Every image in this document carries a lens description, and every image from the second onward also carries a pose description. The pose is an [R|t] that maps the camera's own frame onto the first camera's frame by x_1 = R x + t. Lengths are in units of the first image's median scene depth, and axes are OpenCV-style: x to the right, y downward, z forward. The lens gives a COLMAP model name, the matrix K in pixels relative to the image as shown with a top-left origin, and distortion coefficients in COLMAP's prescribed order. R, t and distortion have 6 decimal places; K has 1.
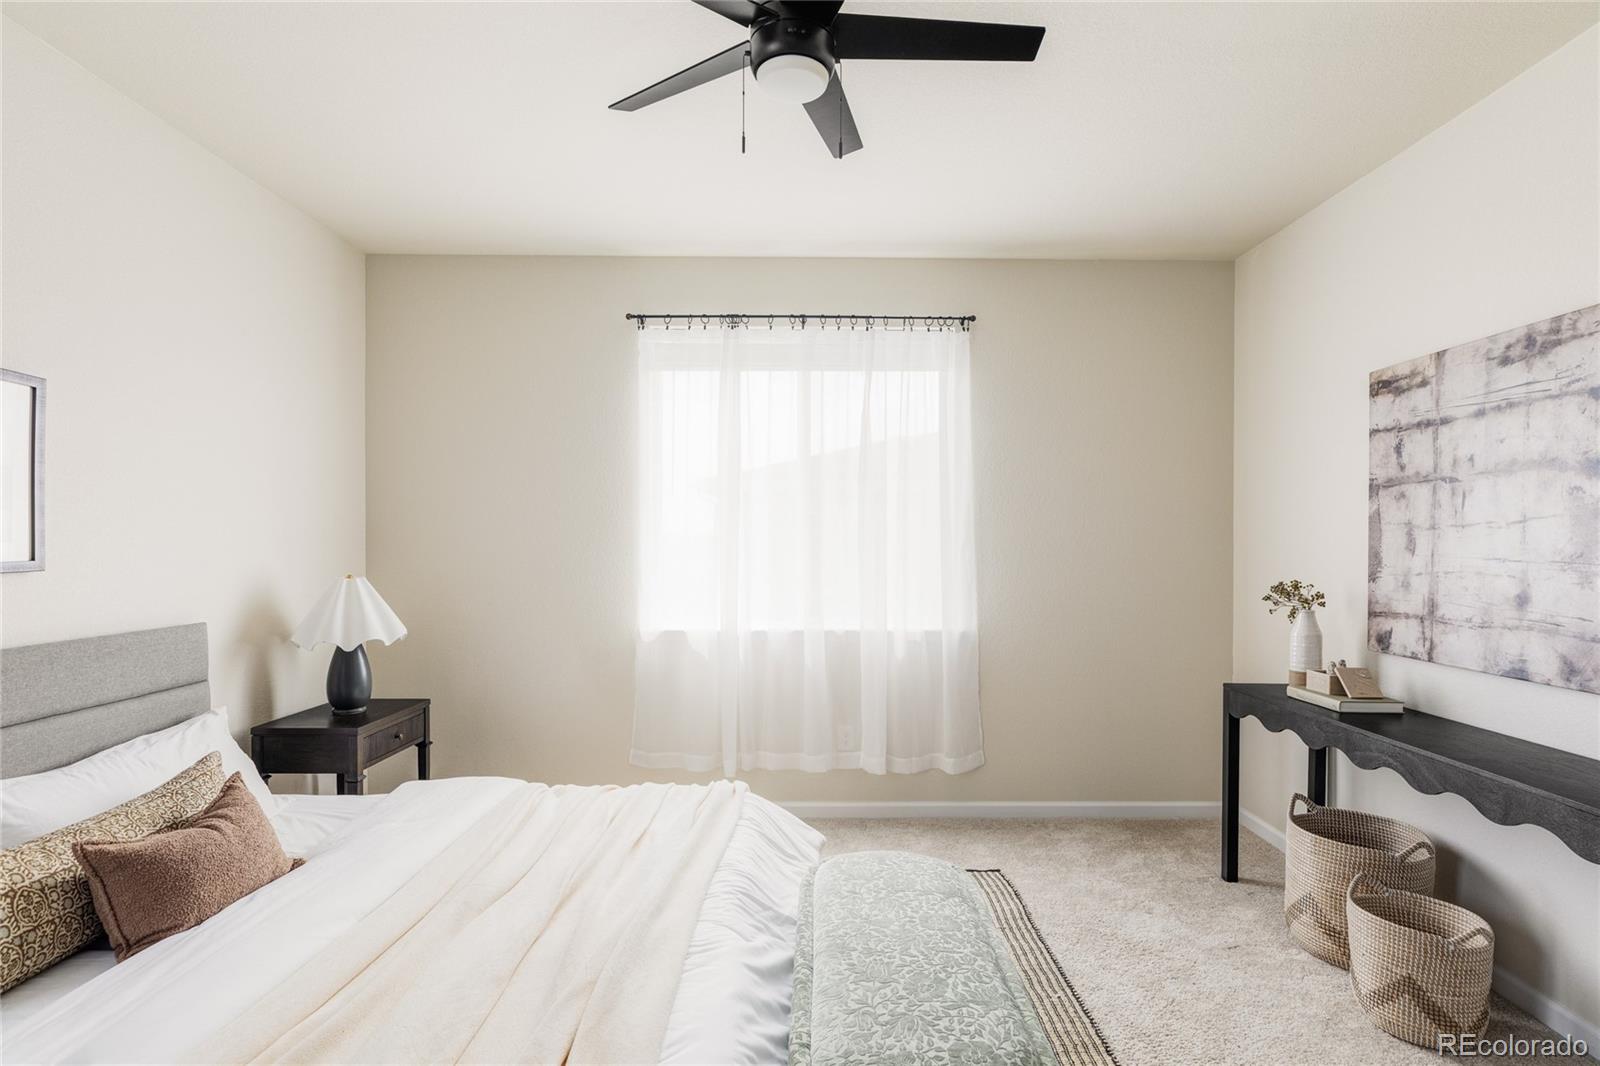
lens RADIAL K [[803.9, 0, 802.3], [0, 803.9, 546.7], [0, 0, 1]] dist [0.000813, 0.002877]
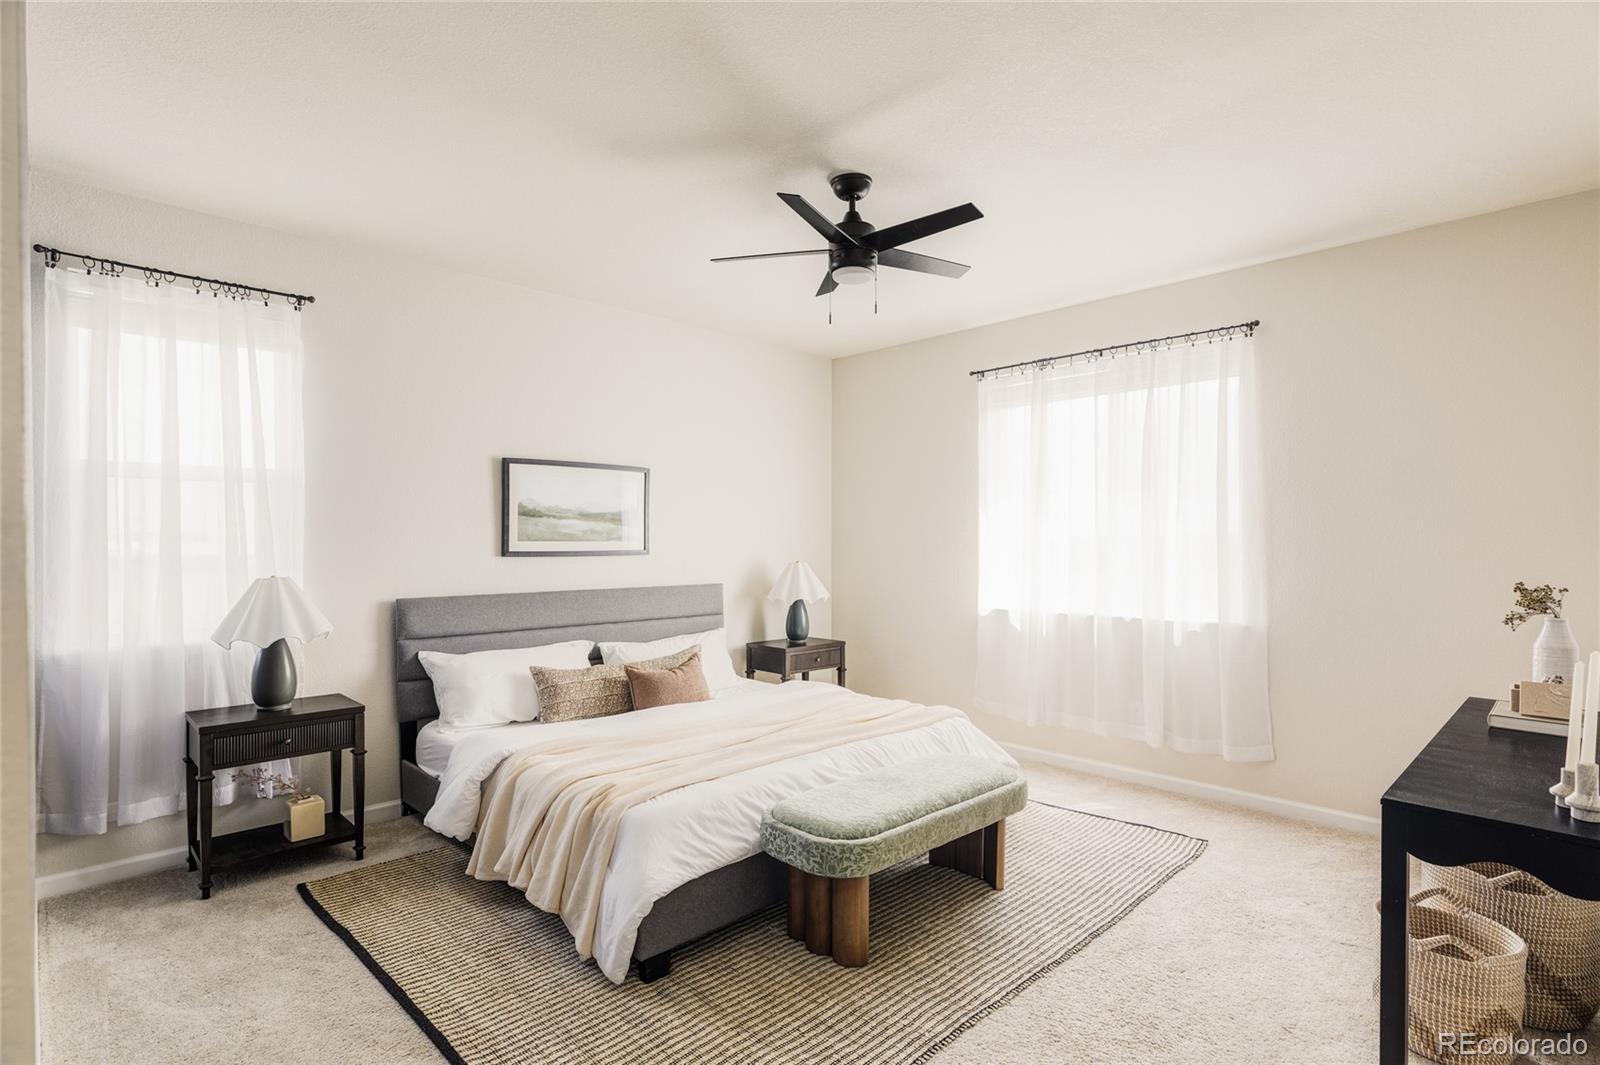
lens RADIAL K [[803.9, 0, 802.6], [0, 803.9, 534.3], [0, 0, 1]] dist [0.000813, 0.002877]
pose [[0.689367, -0.008216, -0.724366, 0.571968], [-0.000467, 0.999930, -0.011786, -0.000546], [0.724412, 0.008463, 0.689315, -0.134191]]
